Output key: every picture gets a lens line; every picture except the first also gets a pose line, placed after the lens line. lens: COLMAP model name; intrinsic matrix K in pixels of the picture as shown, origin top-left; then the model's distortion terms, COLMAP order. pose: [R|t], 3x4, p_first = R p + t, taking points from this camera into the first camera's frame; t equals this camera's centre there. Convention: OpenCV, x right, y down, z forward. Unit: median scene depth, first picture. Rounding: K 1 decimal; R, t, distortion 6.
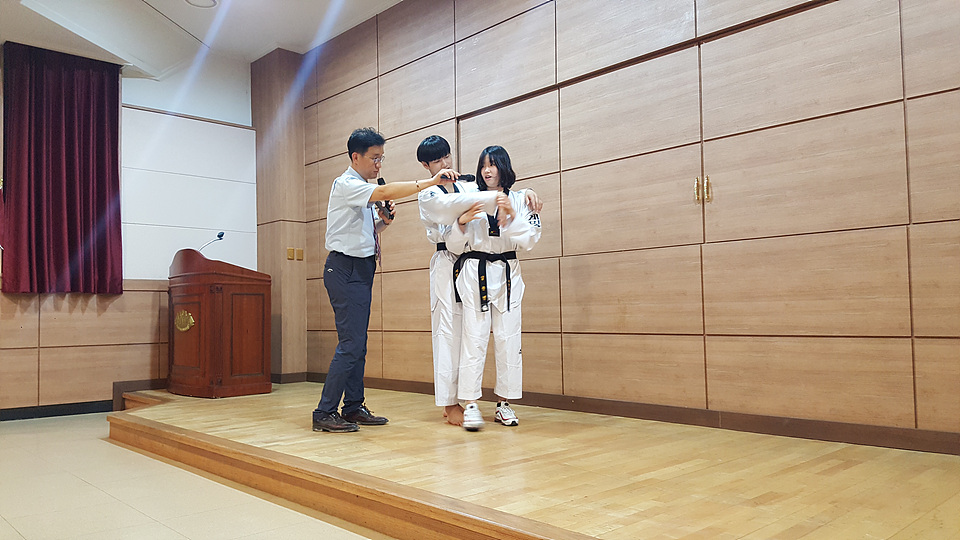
lens RADIAL K [[723.4, 0, 457.8], [0, 723.4, 275.8], [0, 0, 1]] dist [0.092064, -0.152329]
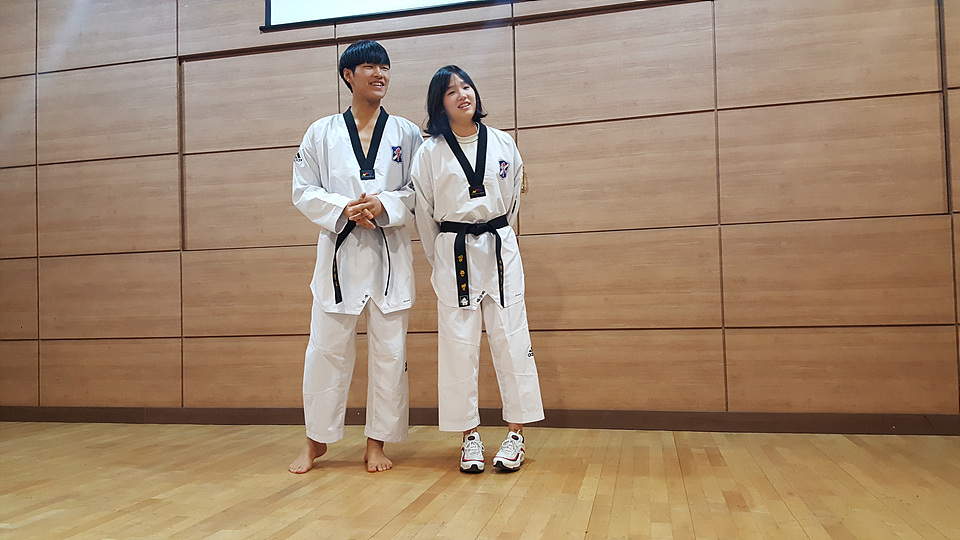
lens RADIAL K [[710.6, 0, 483.9], [0, 710.6, 273.3], [0, 0, 1]] dist [0.118811, -0.187084]
pose [[0.821370, 0.021745, 0.569981, -0.256414], [-0.018360, 0.999763, -0.011684, 0.019276], [-0.570100, -0.000868, 0.821575, 0.289137]]
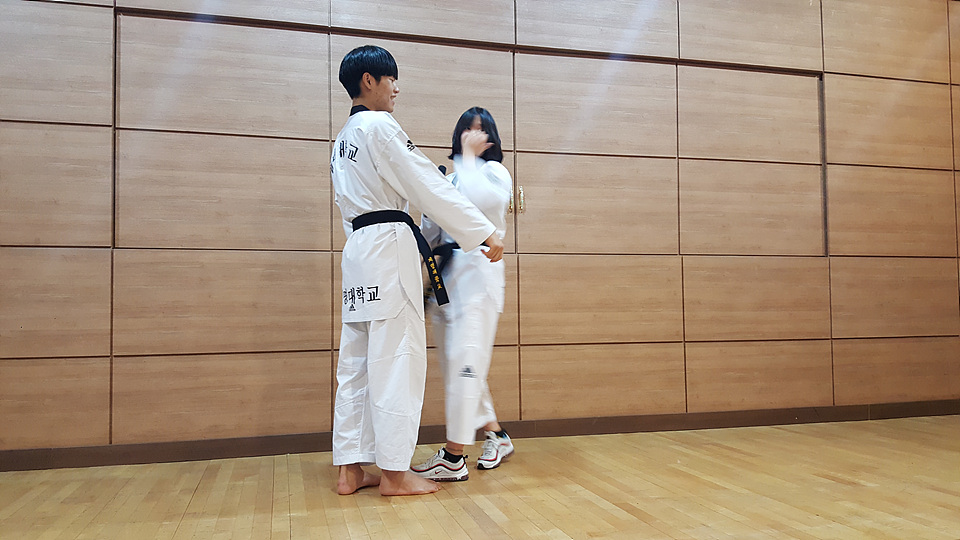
lens RADIAL K [[710.8, 0, 473.2], [0, 710.8, 286.1], [0, 0, 1]] dist [0.125844, -0.199874]
pose [[0.446169, 0.053735, 0.893334, -0.615951], [-0.039723, 0.998401, -0.040215, 0.046120], [-0.894067, -0.017543, 0.447590, 0.687986]]
